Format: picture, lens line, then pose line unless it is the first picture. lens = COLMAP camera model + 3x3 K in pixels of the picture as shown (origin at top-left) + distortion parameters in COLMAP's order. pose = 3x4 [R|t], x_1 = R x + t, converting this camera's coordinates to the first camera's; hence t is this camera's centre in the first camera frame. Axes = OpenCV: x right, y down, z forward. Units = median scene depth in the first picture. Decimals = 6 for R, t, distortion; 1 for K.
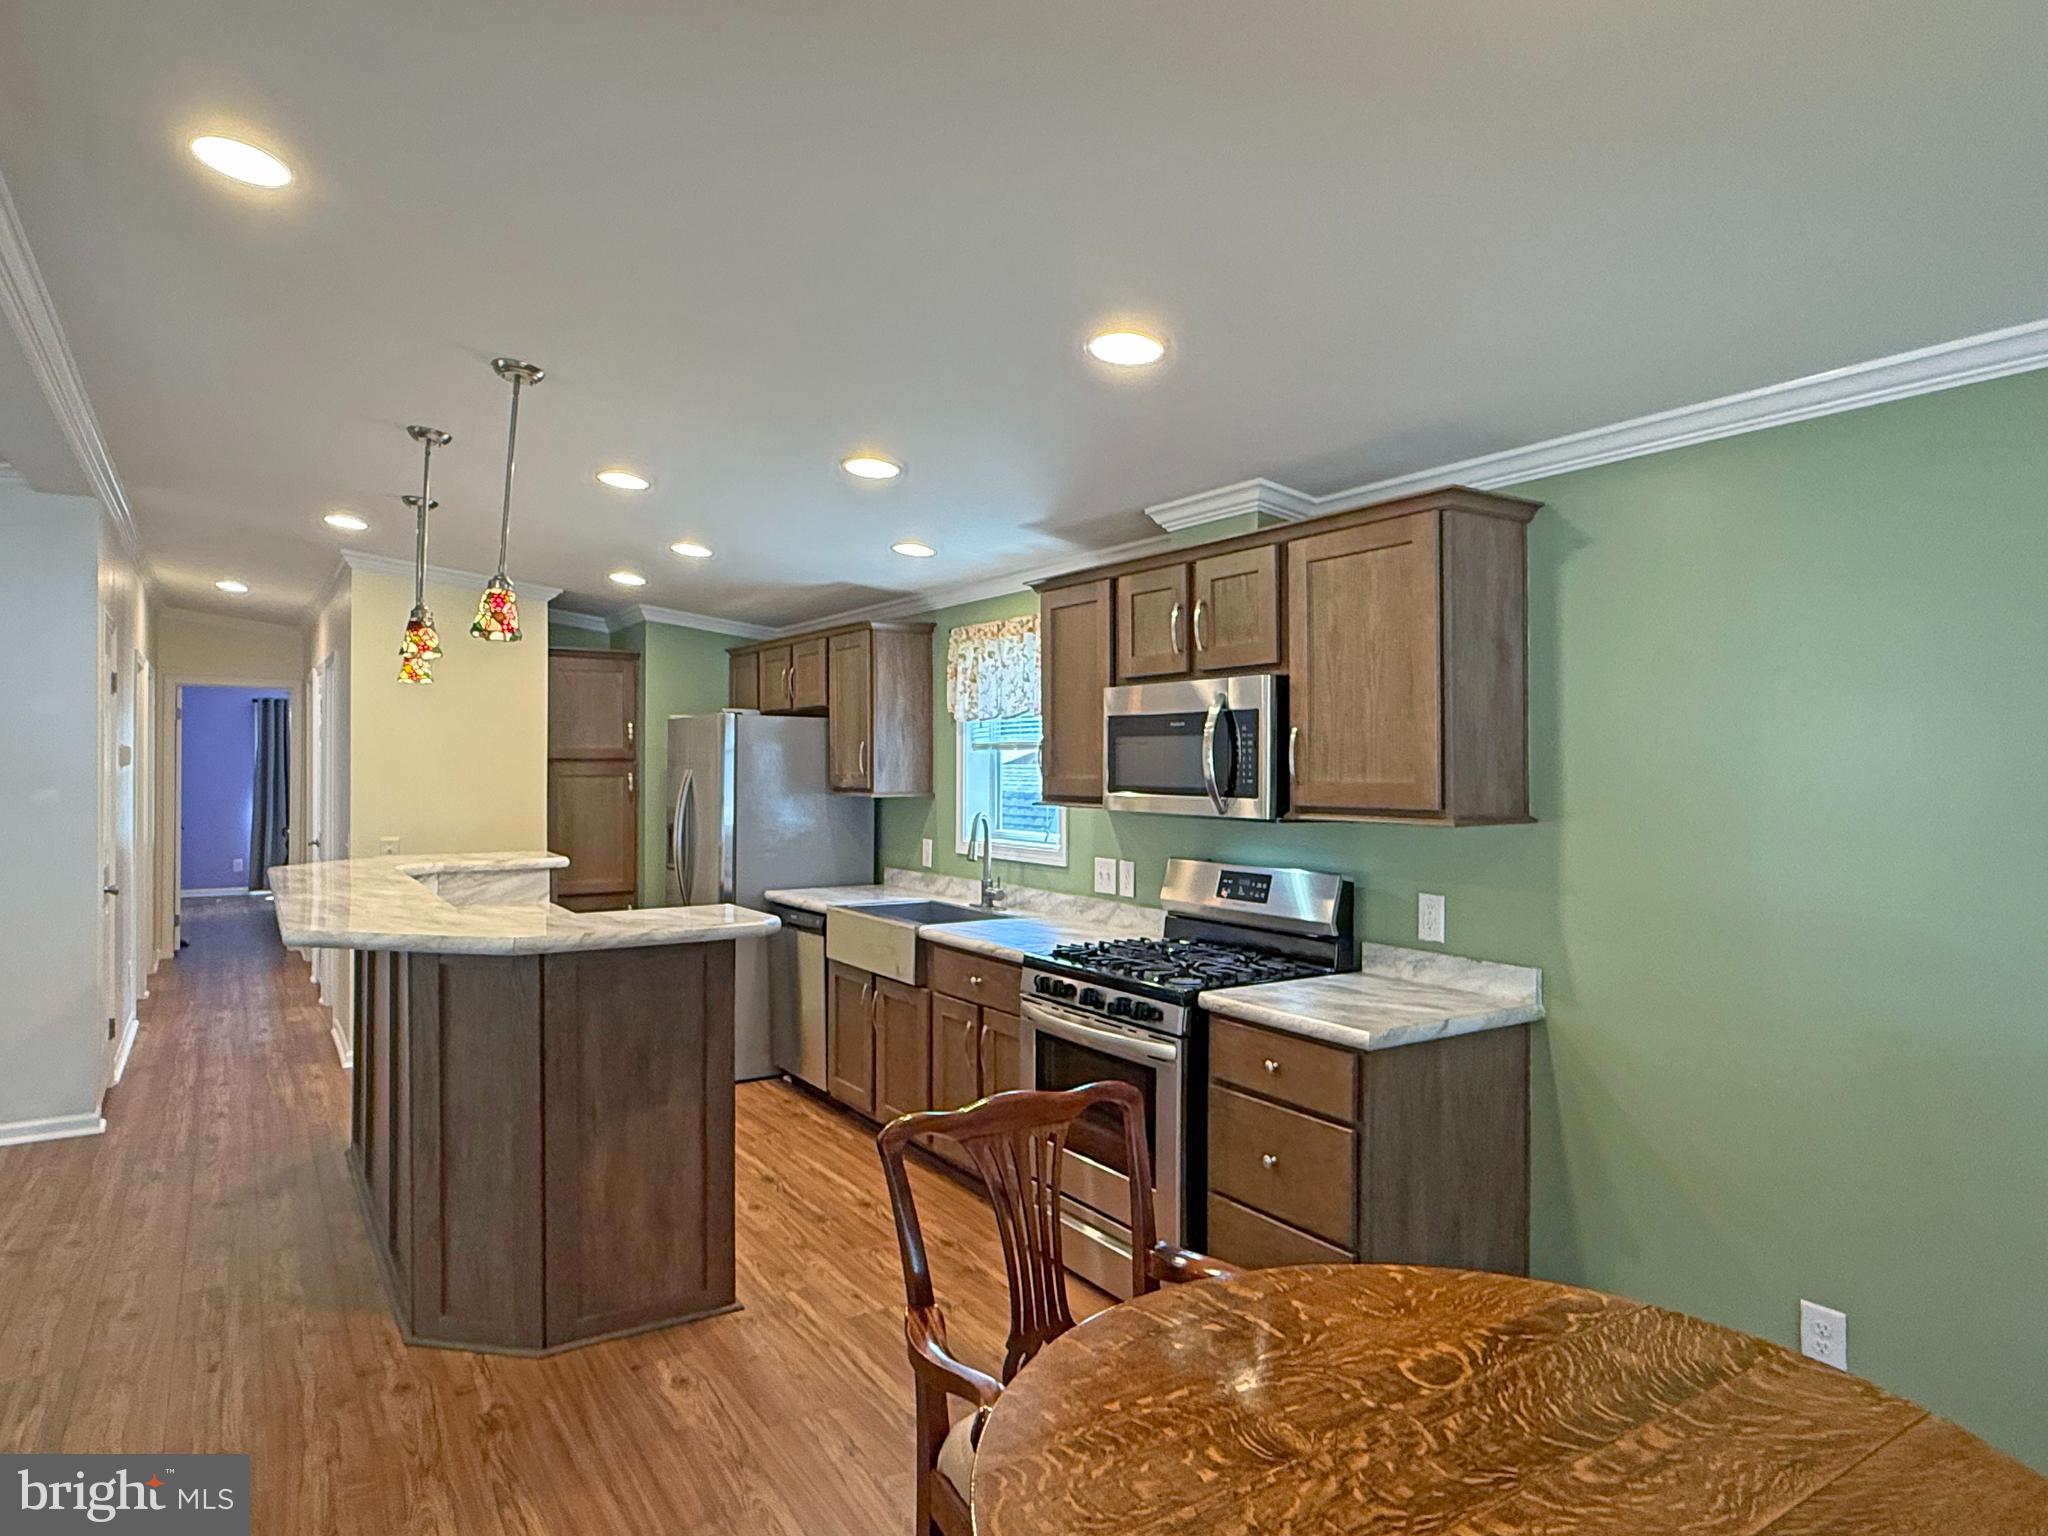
lens RADIAL K [[1210.8, 0, 1015.2], [0, 1210.8, 773.8], [0, 0, 1]] dist [-0.000737, 0.001104]
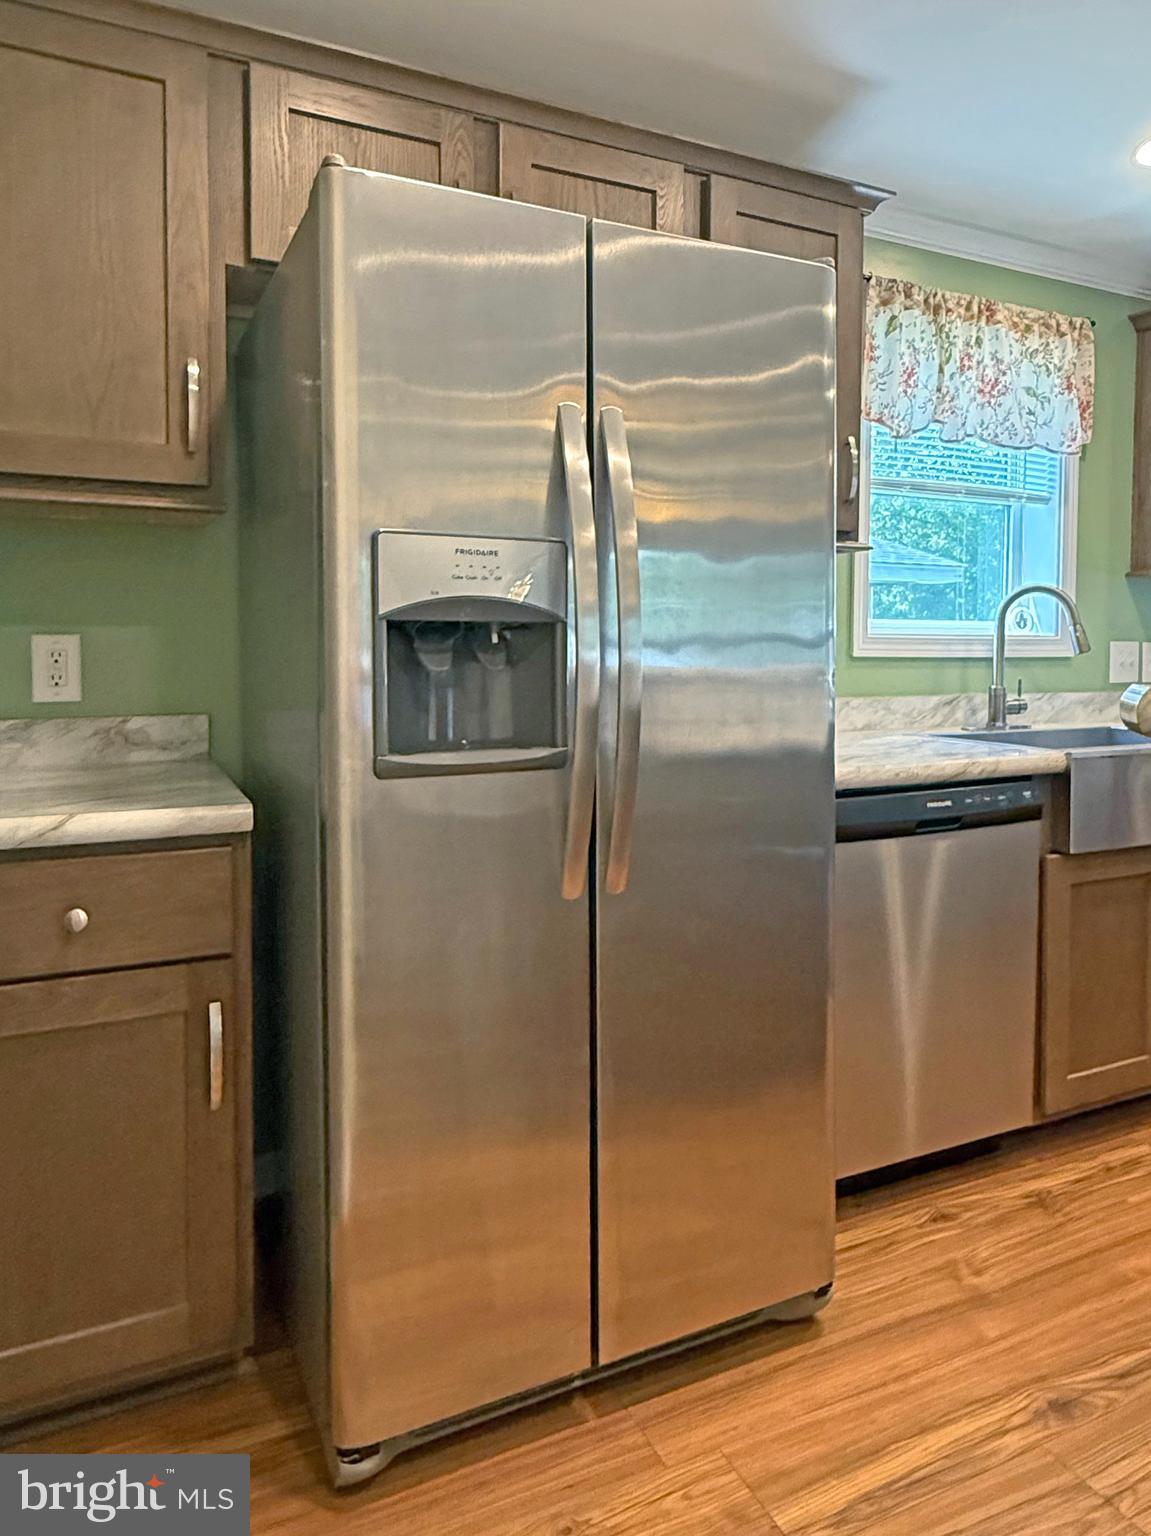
lens RADIAL K [[1005.9, 0, 574.2], [0, 1005.9, 675.0], [0, 0, 1]] dist [-0.001668, -0.001382]
pose [[0.136769, -0.036568, 0.989928, -0.668229], [0.000303, 0.999320, 0.036873, 0.067151], [-0.990603, -0.004743, 0.136687, 1.280673]]
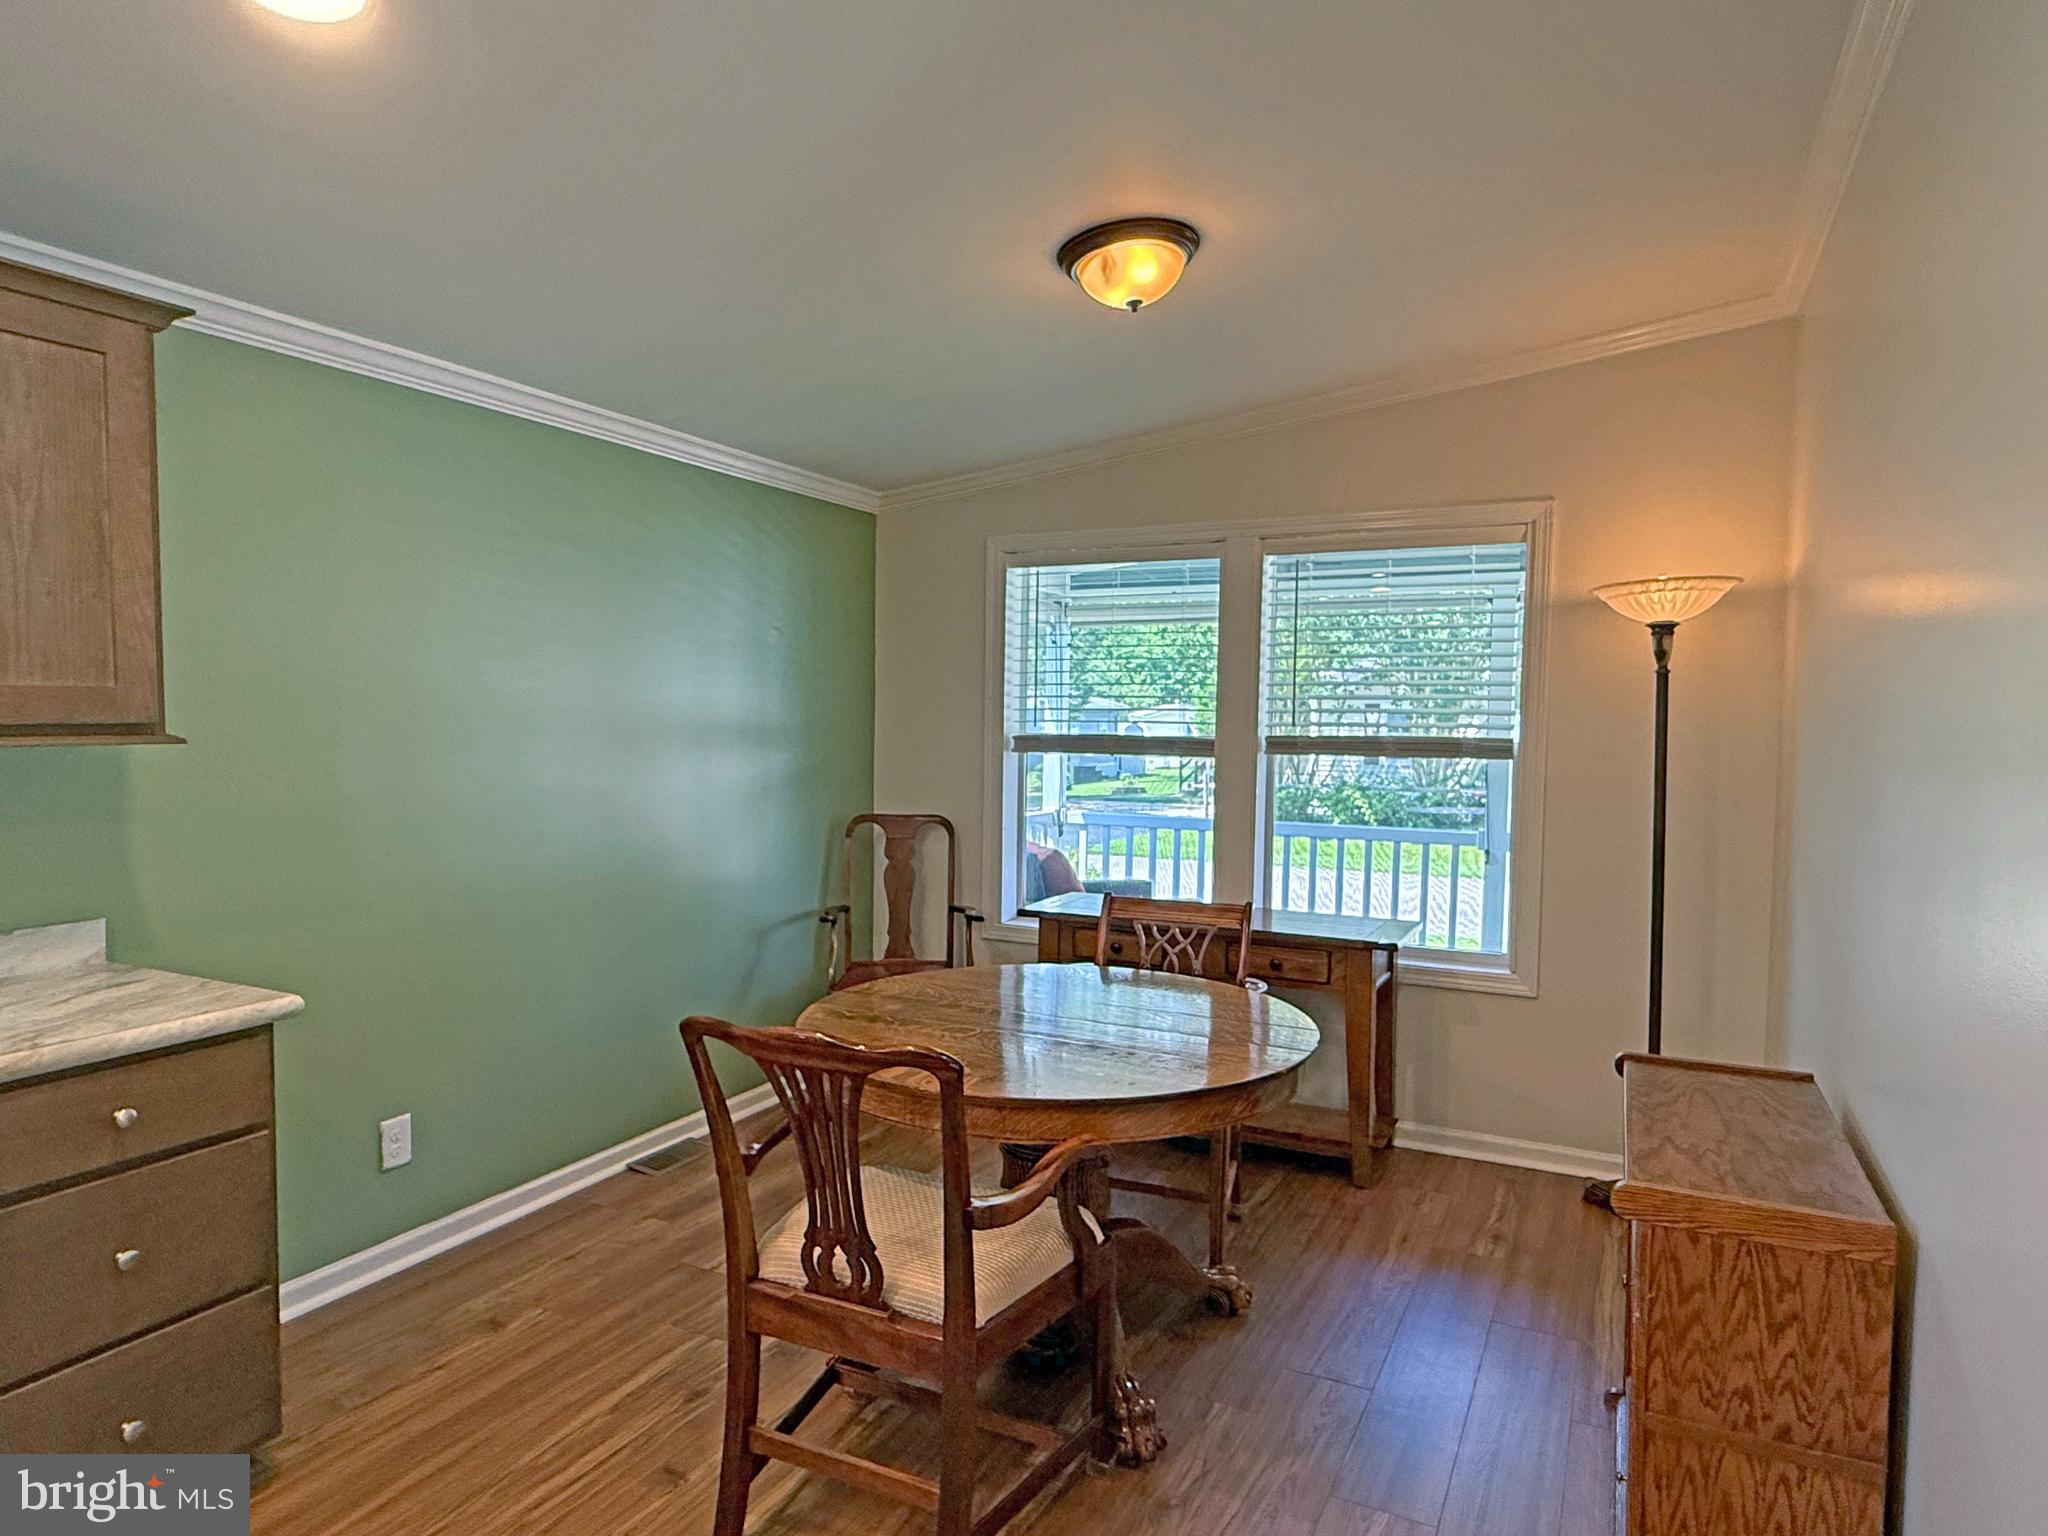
lens RADIAL K [[1224.7, 0, 1024.0], [0, 1224.7, 768.0], [0, 0, 1]] dist [0.005550, 0.002471]
pose [[-0.500770, -0.049600, 0.864158, -0.386134], [-0.006972, 0.998556, 0.053274, 0.008758], [-0.865552, 0.020653, -0.500392, 0.580251]]
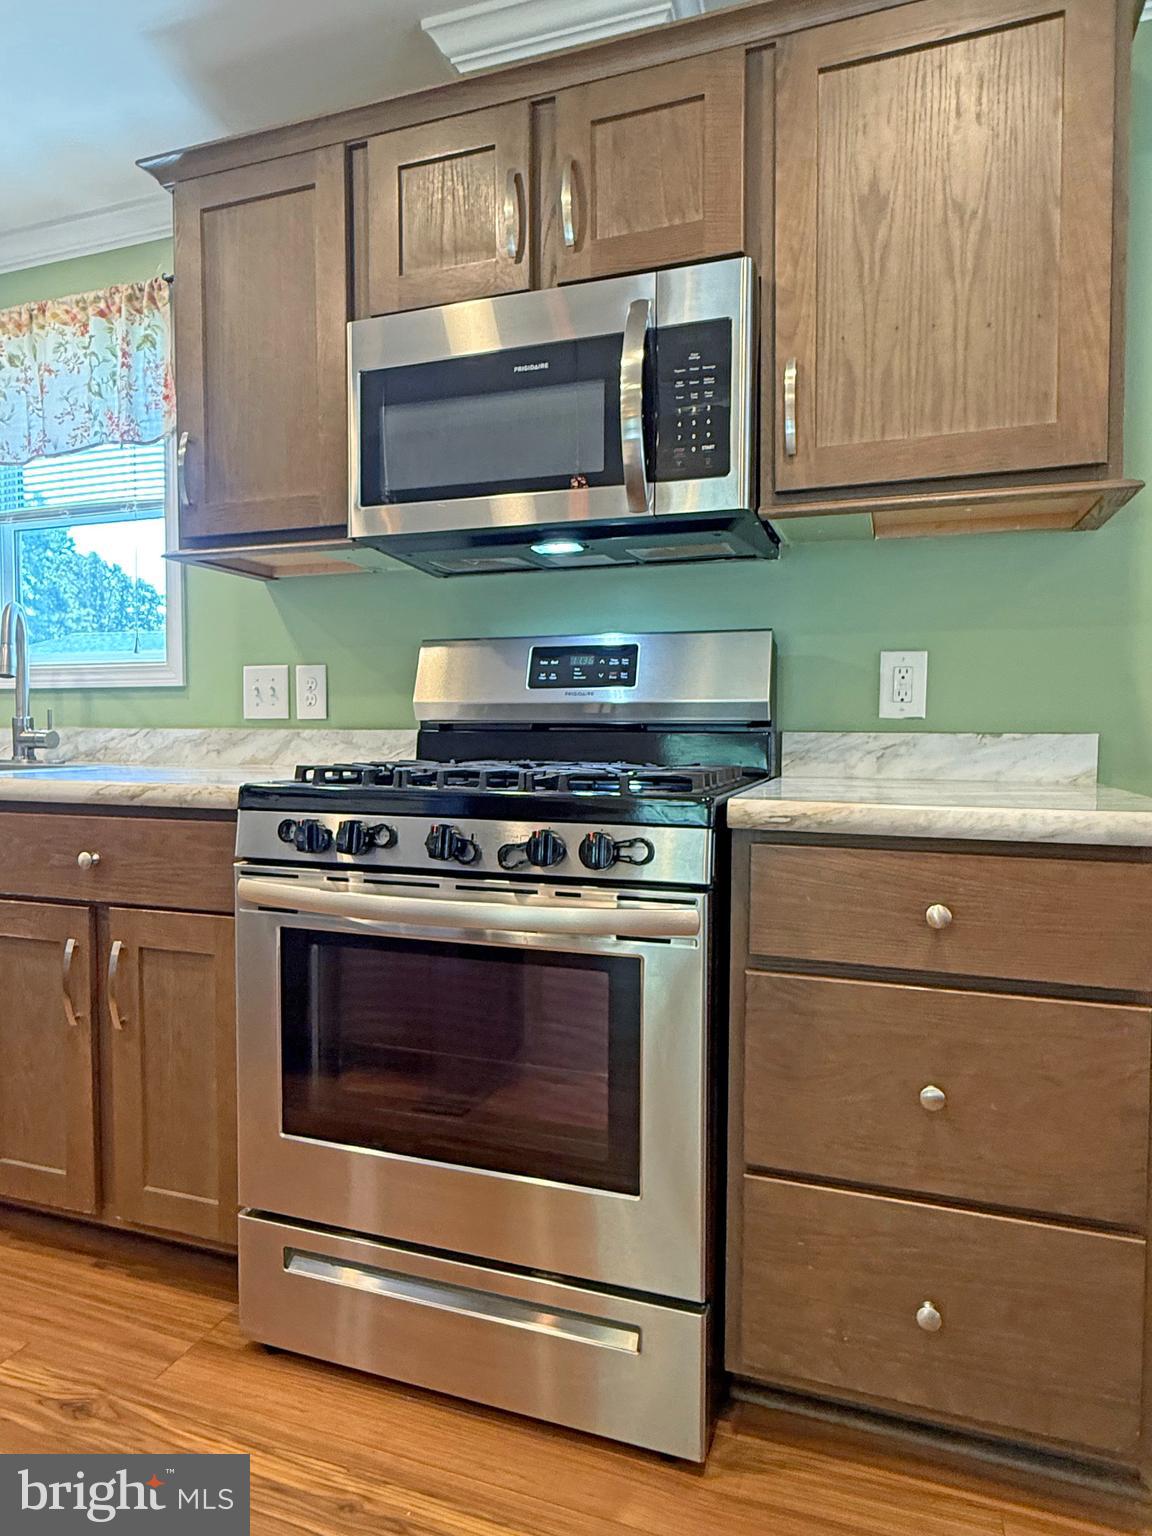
lens RADIAL K [[908.1, 0, 578.4], [0, 908.1, 760.9], [0, 0, 1]] dist [-0.000737, 0.001104]
pose [[0.790150, -0.025288, 0.612392, -0.093105], [0.003198, 0.999305, 0.037139, 0.103426], [-0.612906, -0.027387, 0.789681, 0.506341]]
